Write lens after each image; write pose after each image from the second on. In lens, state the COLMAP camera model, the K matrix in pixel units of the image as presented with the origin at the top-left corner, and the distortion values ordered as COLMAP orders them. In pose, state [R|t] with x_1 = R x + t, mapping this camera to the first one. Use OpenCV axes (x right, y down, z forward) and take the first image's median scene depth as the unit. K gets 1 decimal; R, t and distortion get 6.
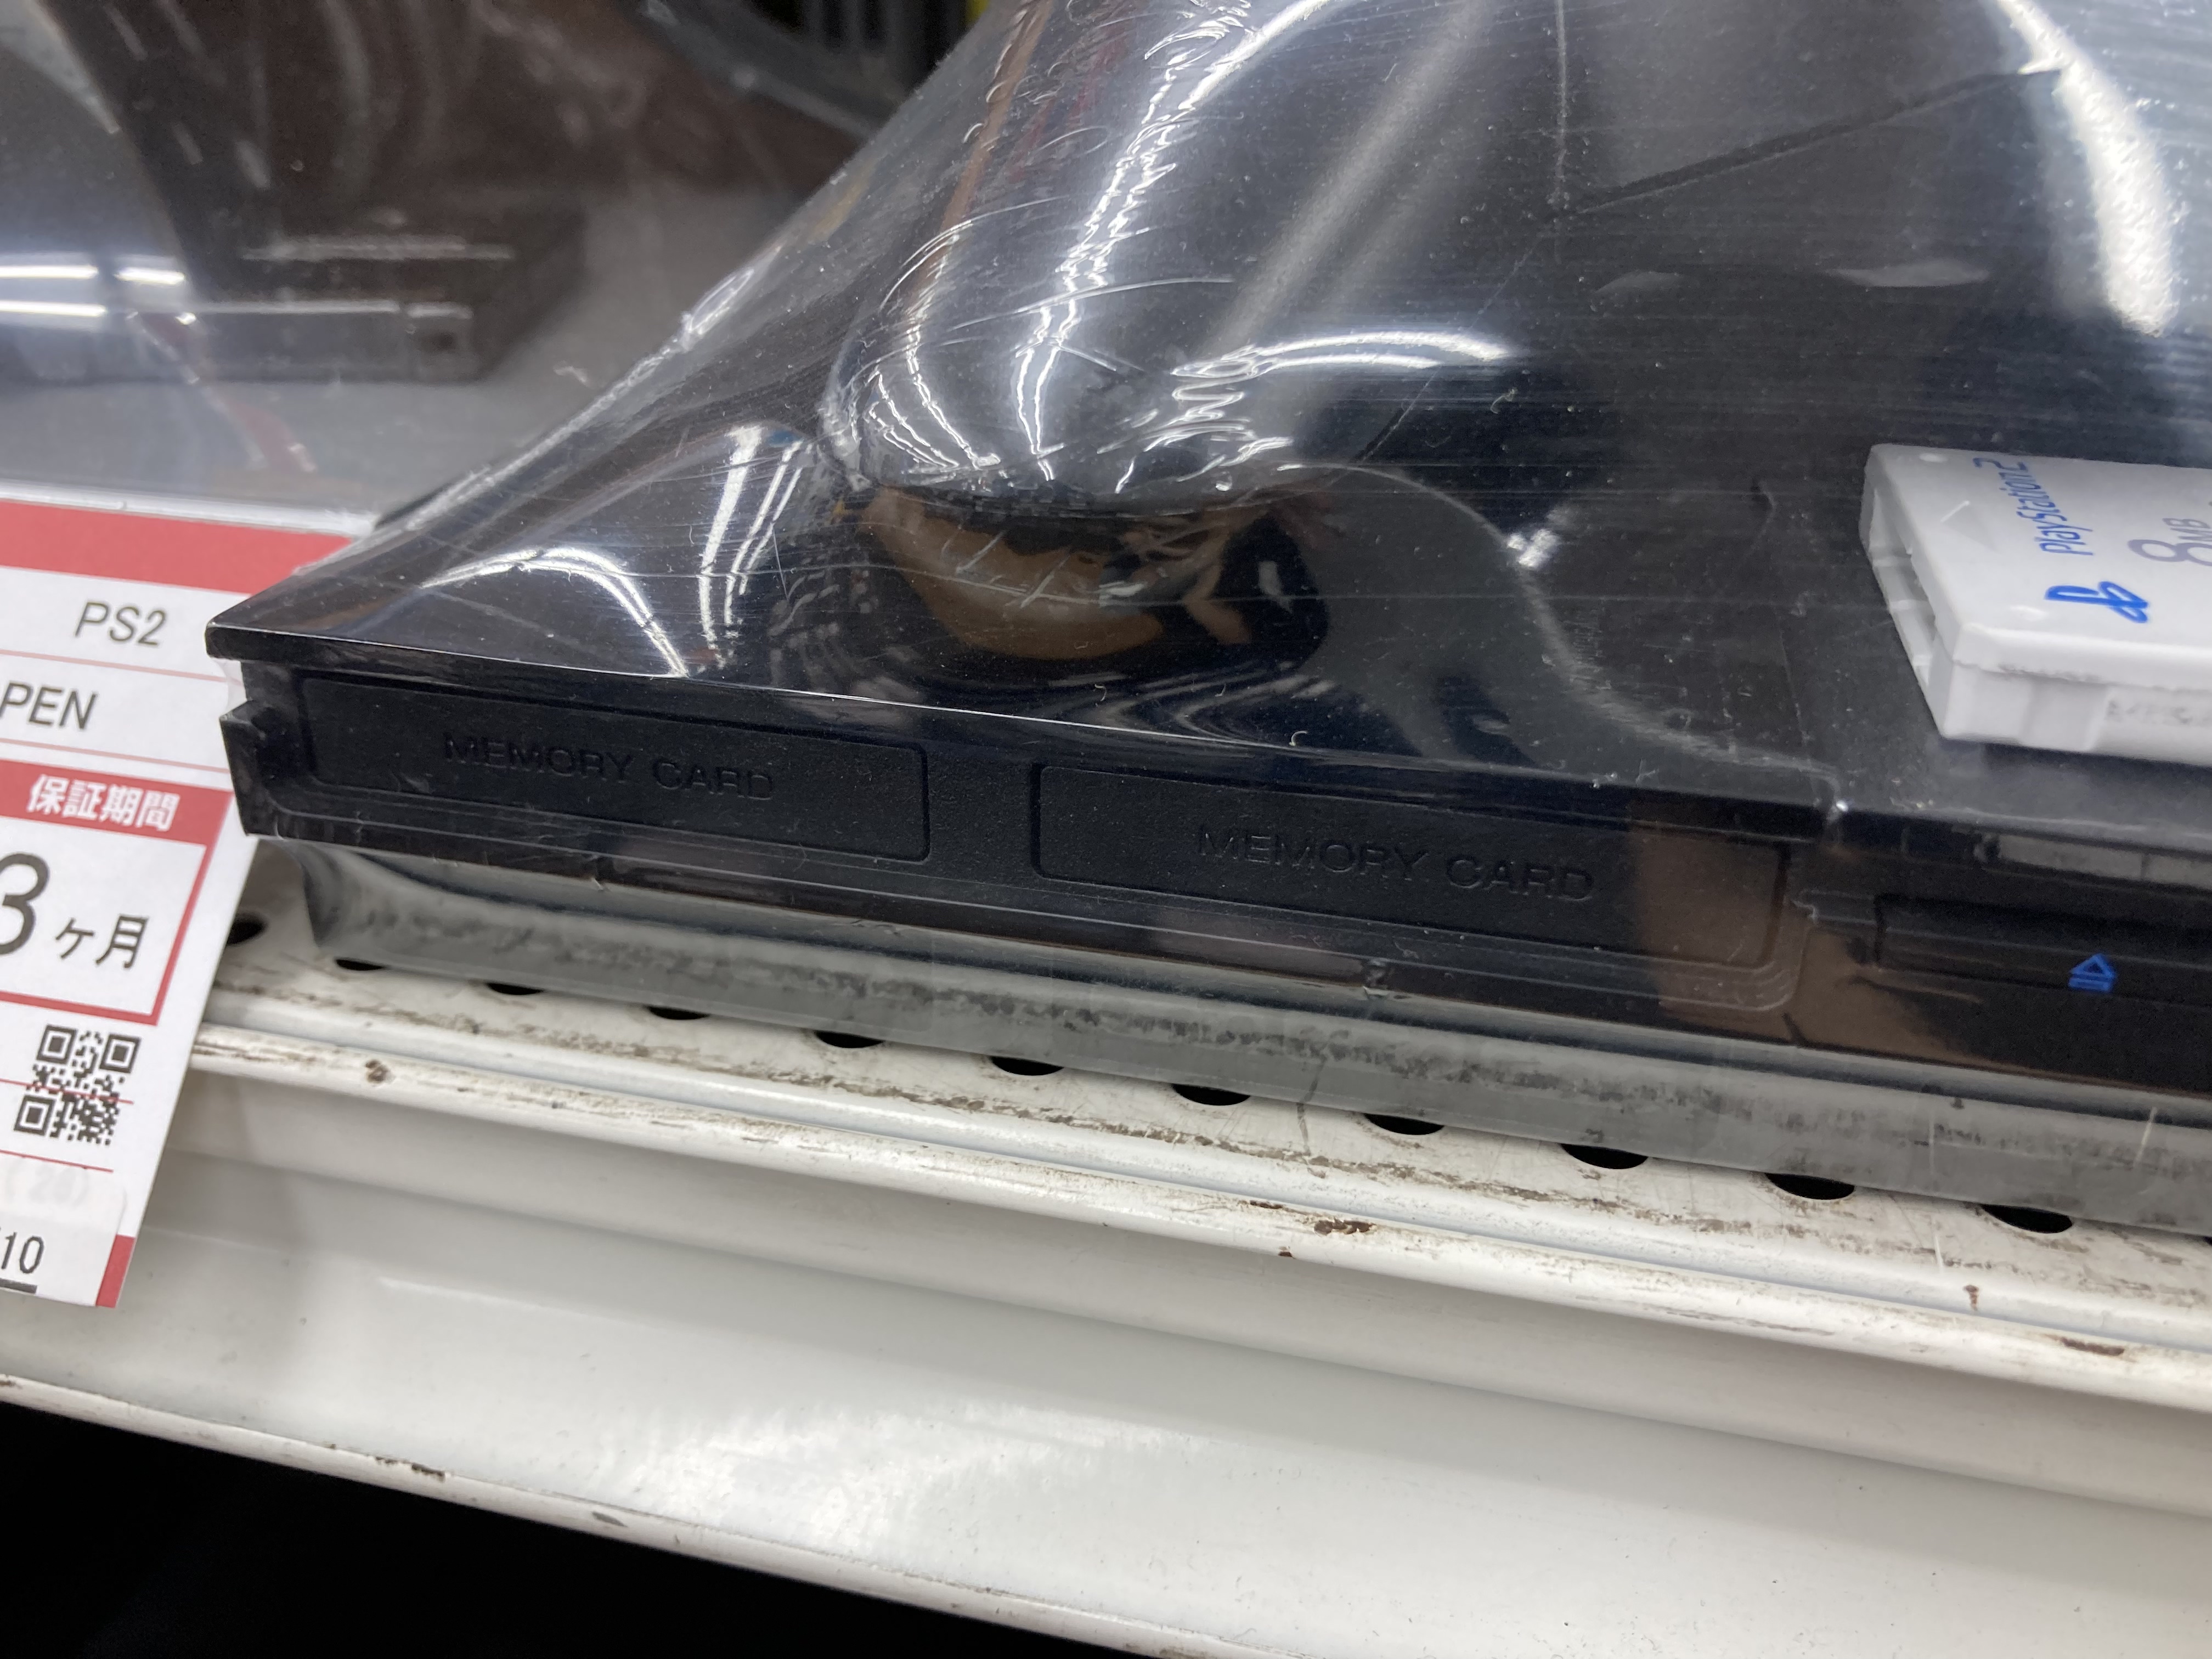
lens RADIAL K [[1845.7, 0, 1106.0], [0, 1845.7, 829.5], [0, 0, 1]] dist [-0.006920, -0.005577]
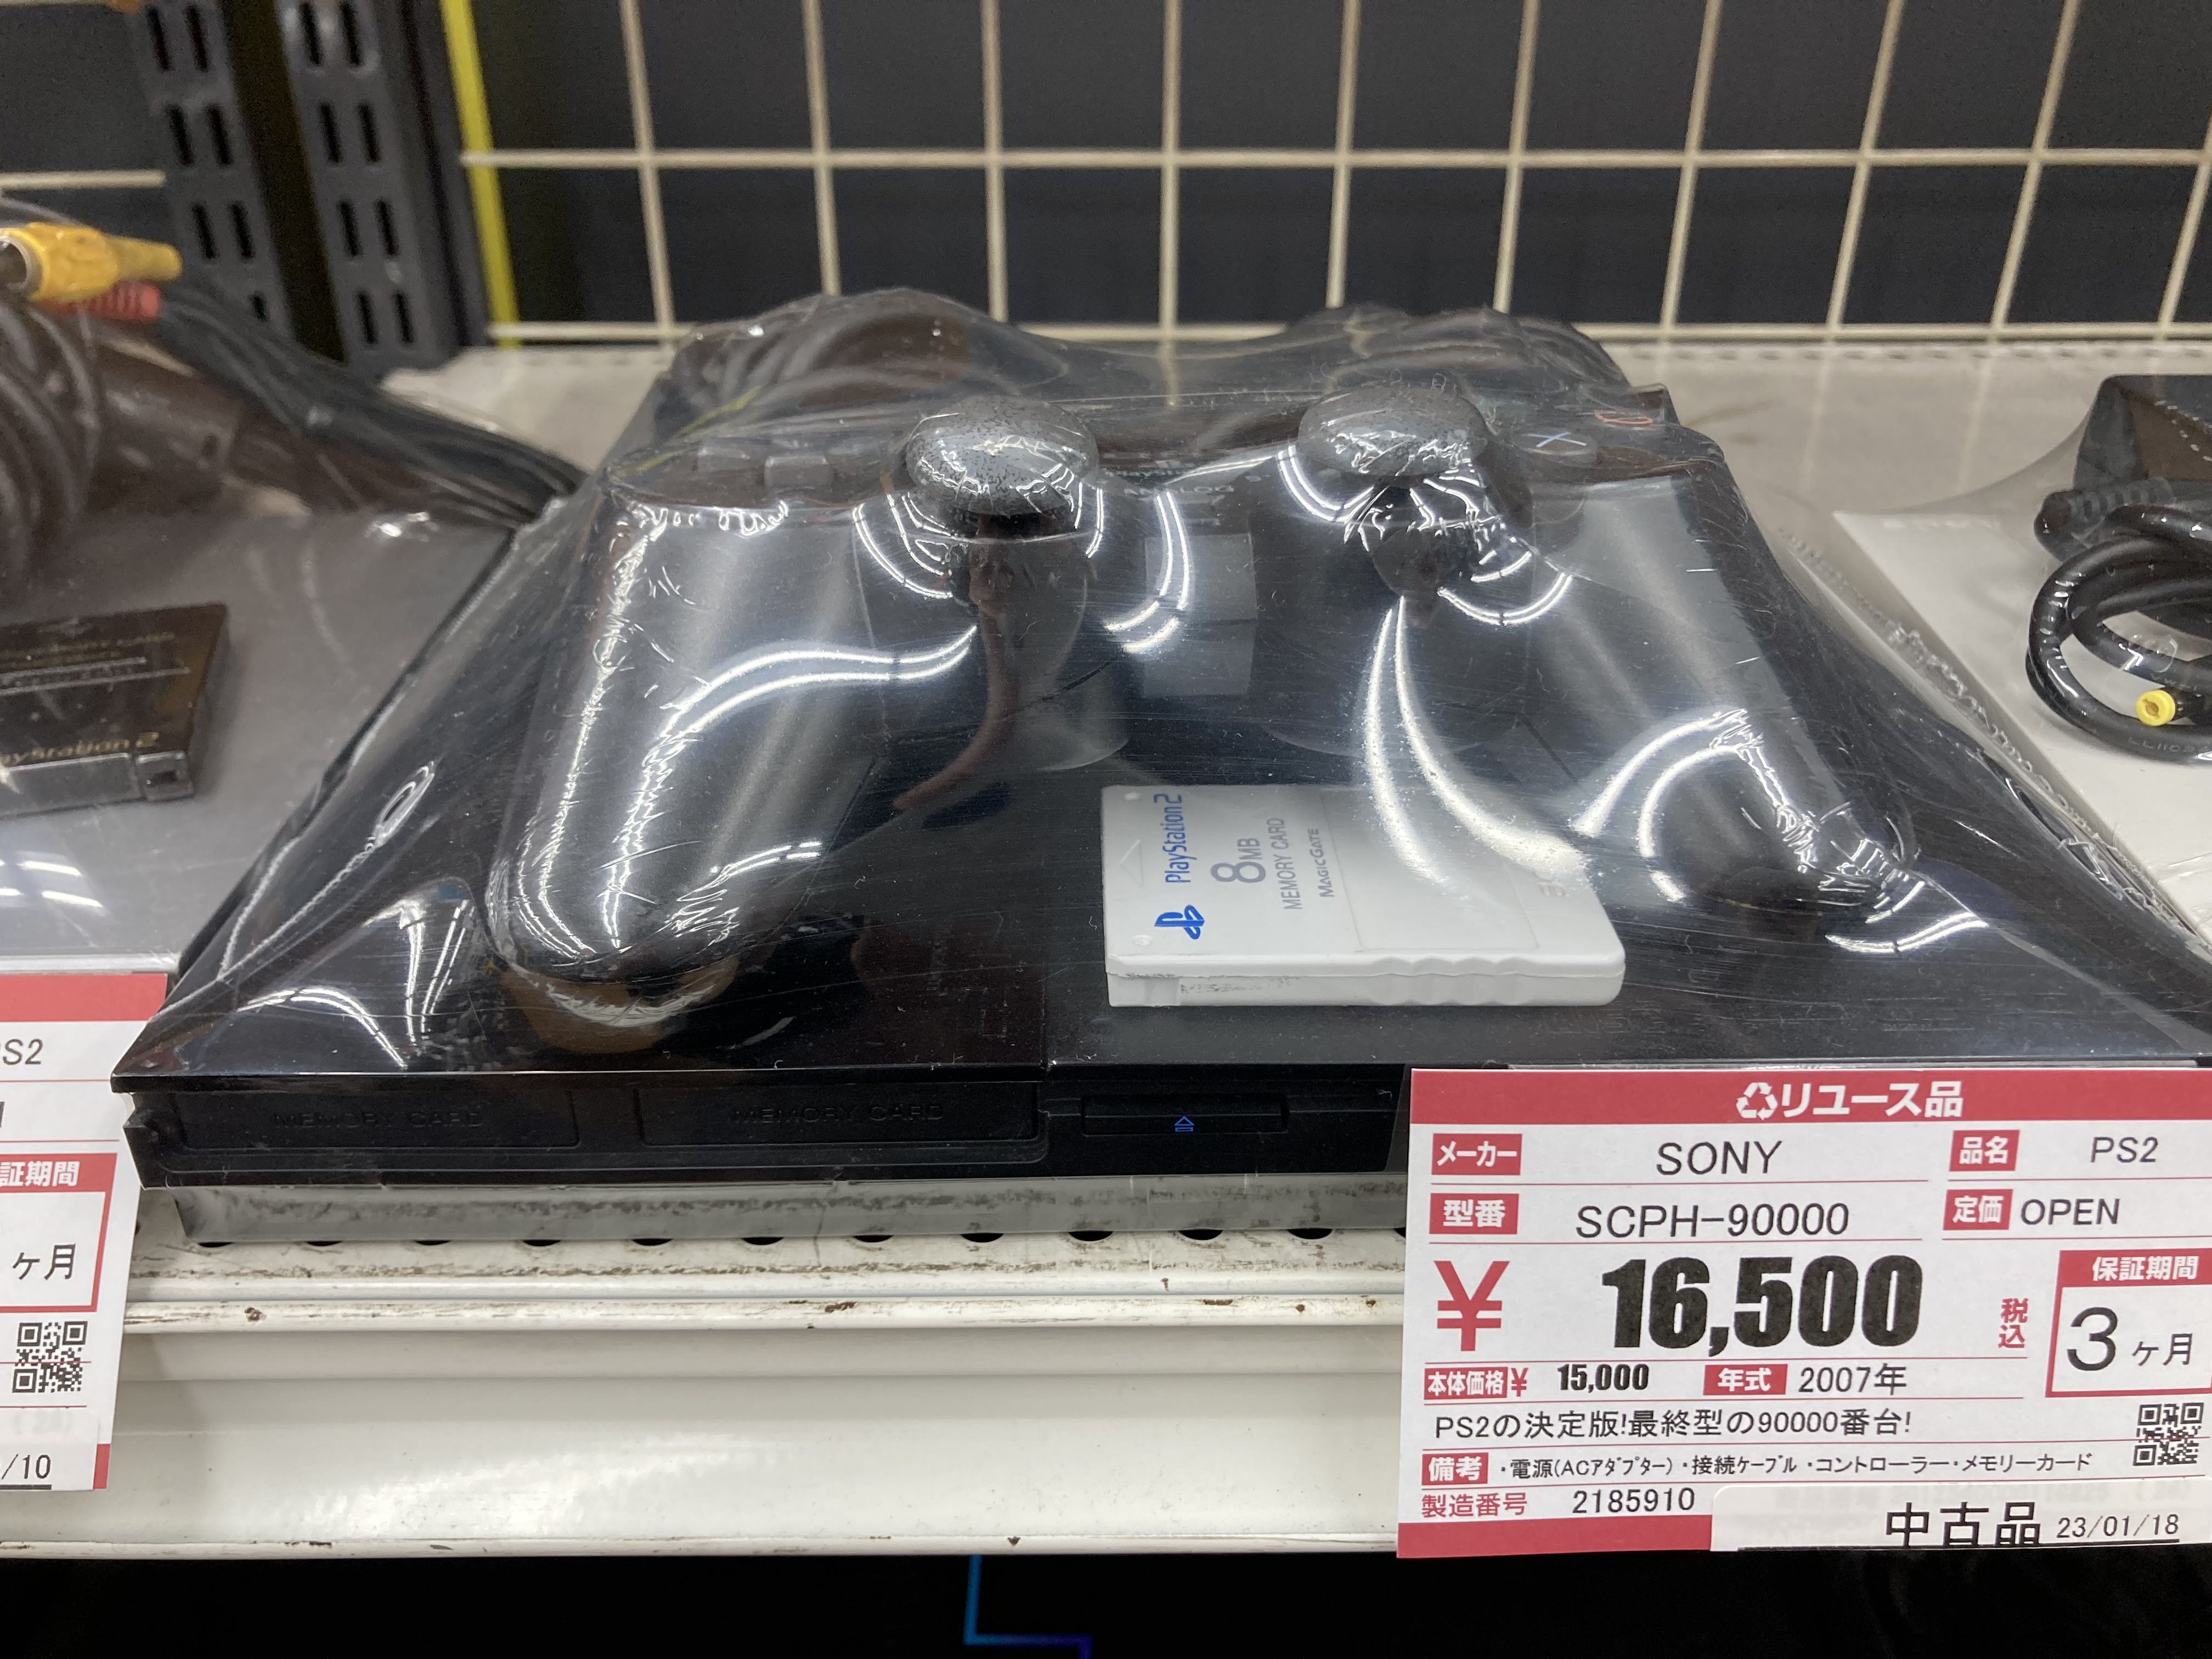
lens RADIAL K [[1845.7, 0, 1106.0], [0, 1845.7, 829.5], [0, 0, 1]] dist [-0.006920, -0.005577]
pose [[0.967321, -0.134968, 0.214647, 0.048505], [0.127093, 0.990623, 0.050141, -0.286671], [-0.219402, -0.021223, 0.975404, -0.770379]]
